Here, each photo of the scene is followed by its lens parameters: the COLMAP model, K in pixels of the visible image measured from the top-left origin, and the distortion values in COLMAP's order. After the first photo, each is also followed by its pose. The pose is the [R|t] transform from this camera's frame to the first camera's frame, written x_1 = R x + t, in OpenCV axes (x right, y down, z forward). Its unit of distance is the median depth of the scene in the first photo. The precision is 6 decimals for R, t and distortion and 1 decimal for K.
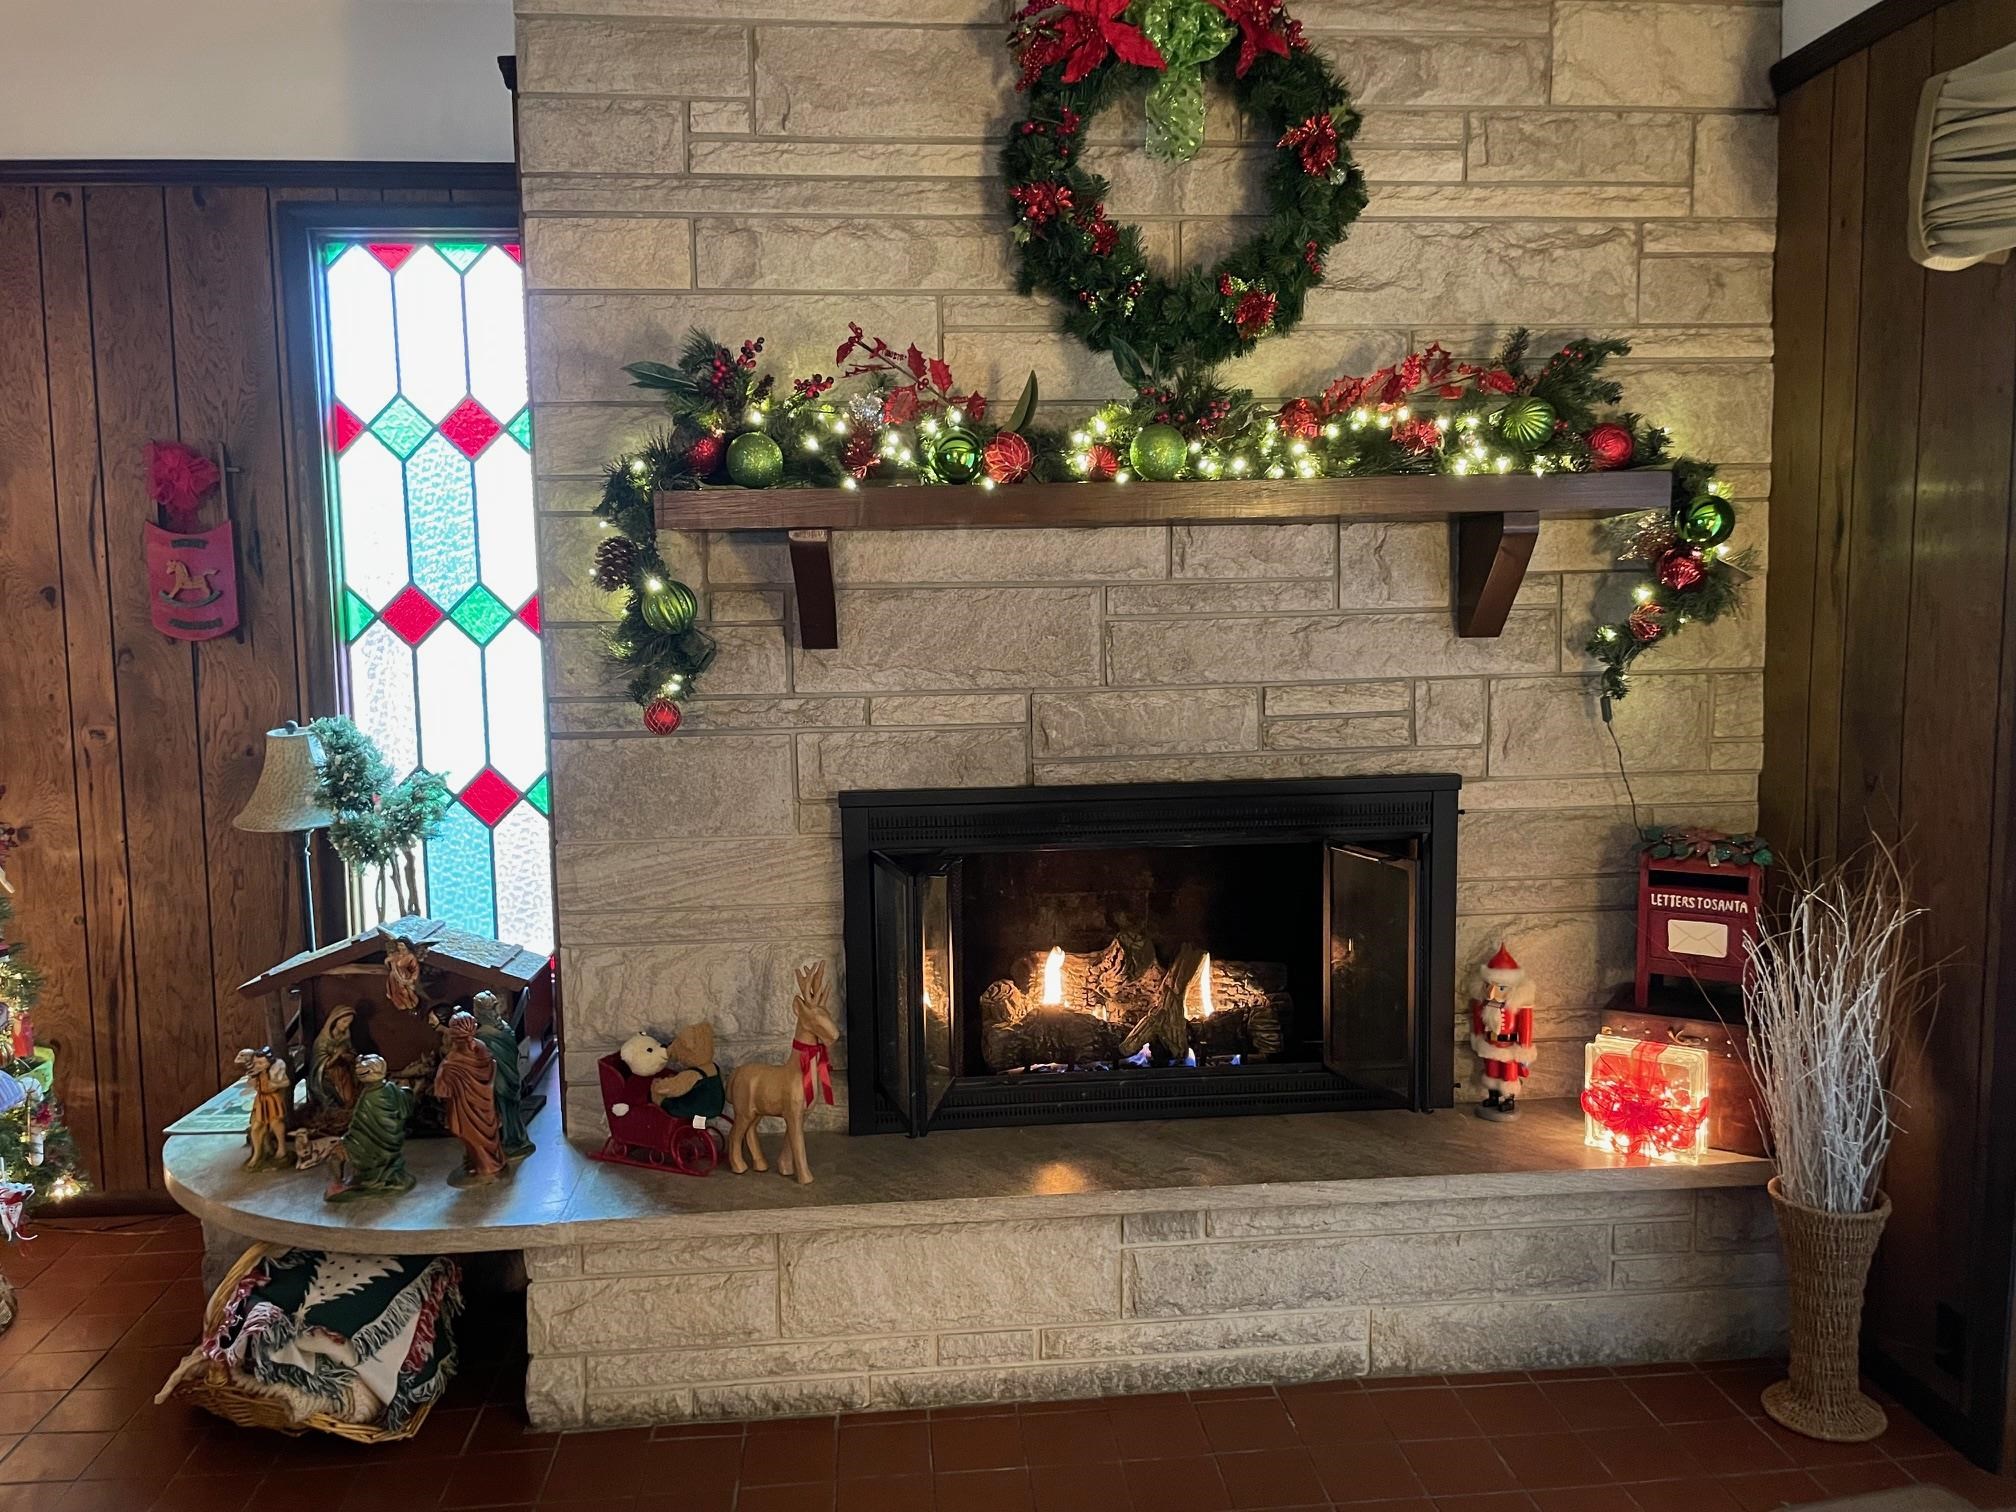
lens RADIAL K [[1537.5, 0, 1008.0], [0, 1537.5, 756.0], [0, 0, 1]] dist [0.078248, -0.113634]
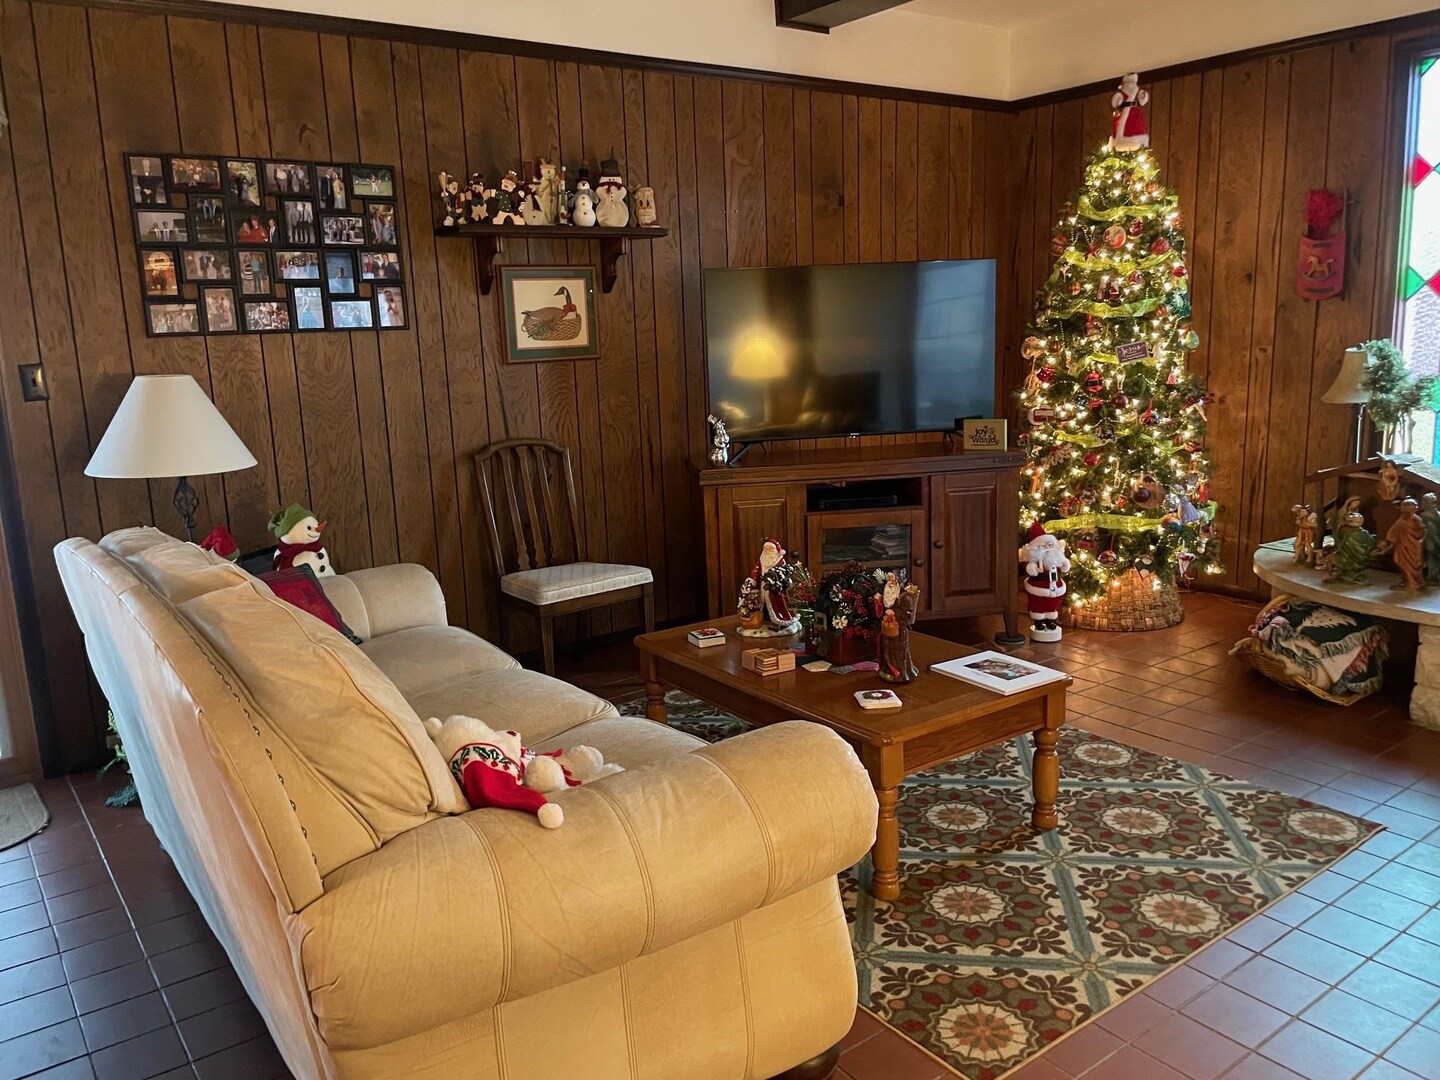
lens RADIAL K [[1098.2, 0, 720.0], [0, 1098.2, 540.0], [0, 0, 1]] dist [0.078248, -0.113634]
pose [[0.514344, 0.160938, -0.842348, 0.309681], [-0.055953, 0.986438, 0.154303, 0.049742], [0.855757, -0.032233, 0.516373, -0.340148]]
